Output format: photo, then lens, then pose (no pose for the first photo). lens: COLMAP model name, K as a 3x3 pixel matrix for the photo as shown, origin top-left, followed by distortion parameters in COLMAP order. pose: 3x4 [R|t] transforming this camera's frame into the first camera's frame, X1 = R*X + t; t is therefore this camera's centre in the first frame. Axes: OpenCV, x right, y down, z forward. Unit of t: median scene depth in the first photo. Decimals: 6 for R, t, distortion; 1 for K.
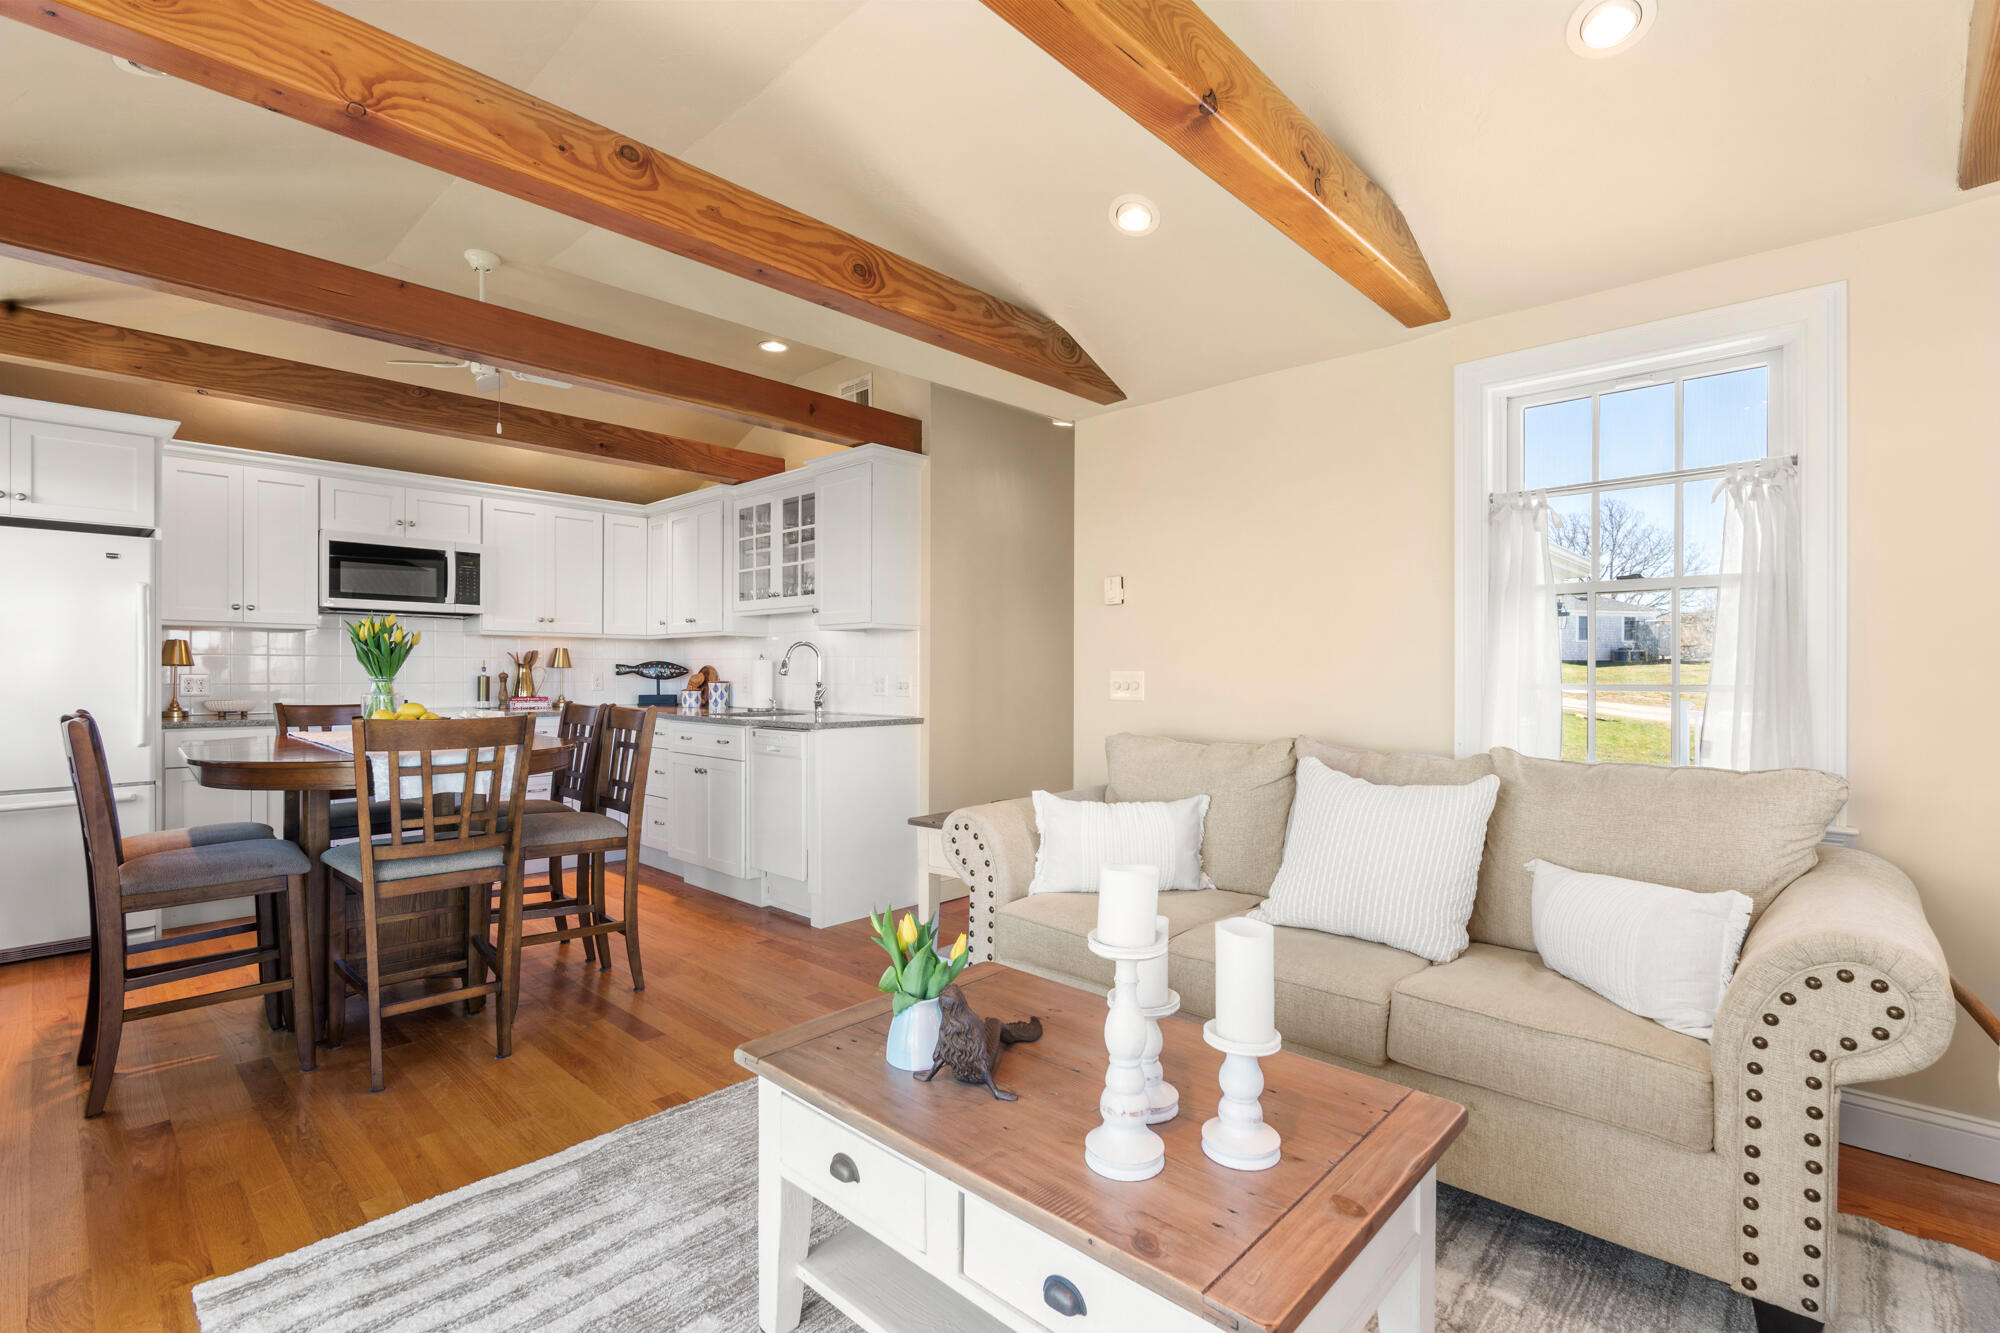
lens RADIAL K [[924.2, 0, 1017.5], [0, 924.2, 668.9], [0, 0, 1]] dist [0.002309, -0.000967]
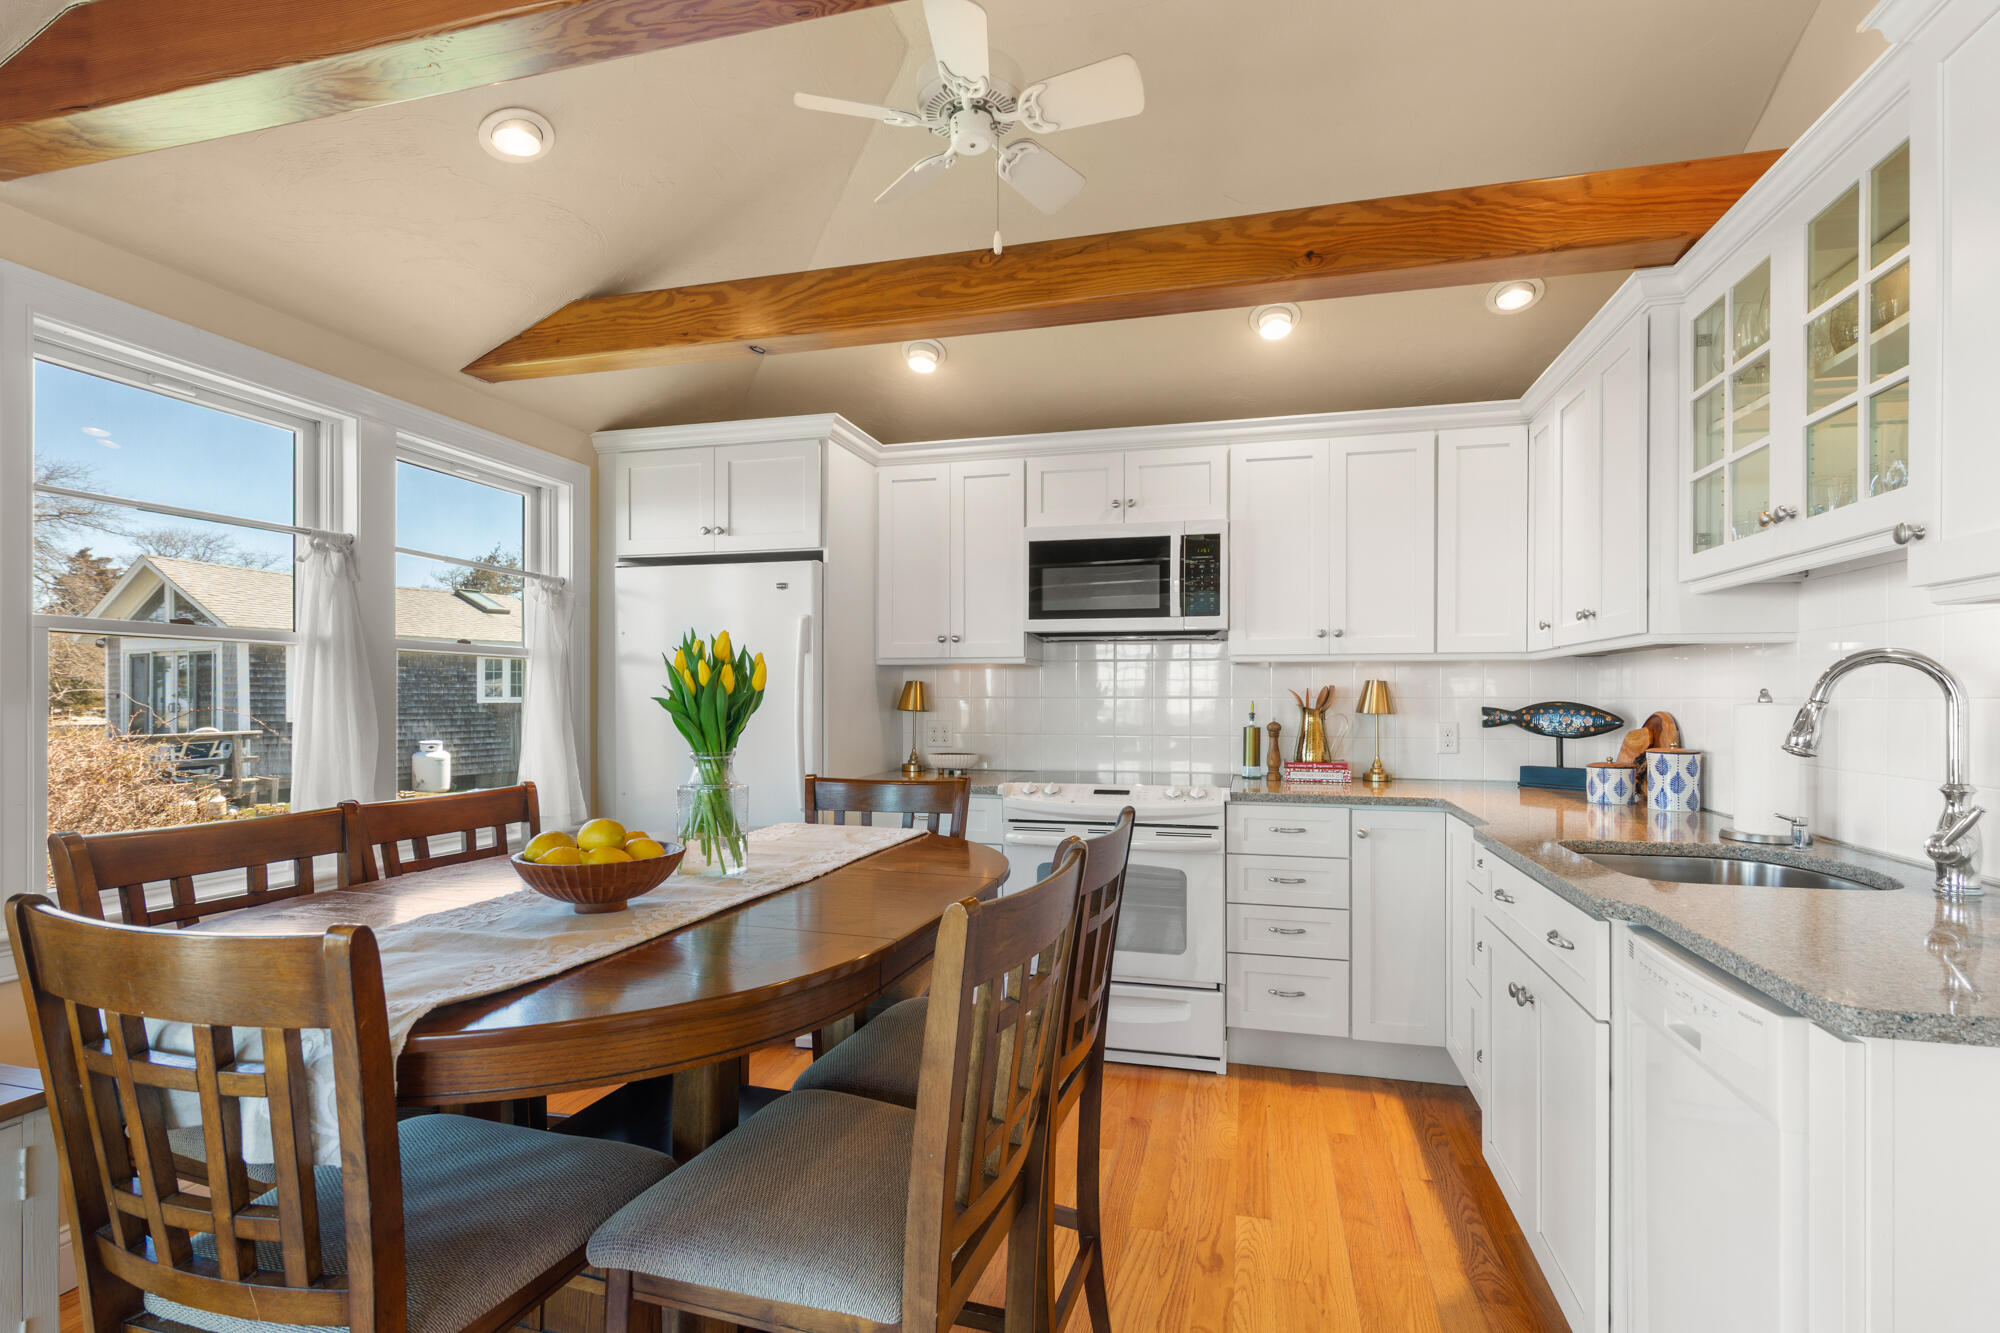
lens RADIAL K [[924.2, 0, 1006.2], [0, 924.2, 702.6], [0, 0, 1]] dist [0.002309, -0.000967]
pose [[0.462648, 0.004500, -0.886531, -0.095075], [0.002553, 0.999976, 0.006408, -0.015038], [0.886539, -0.005227, 0.462625, 0.607550]]
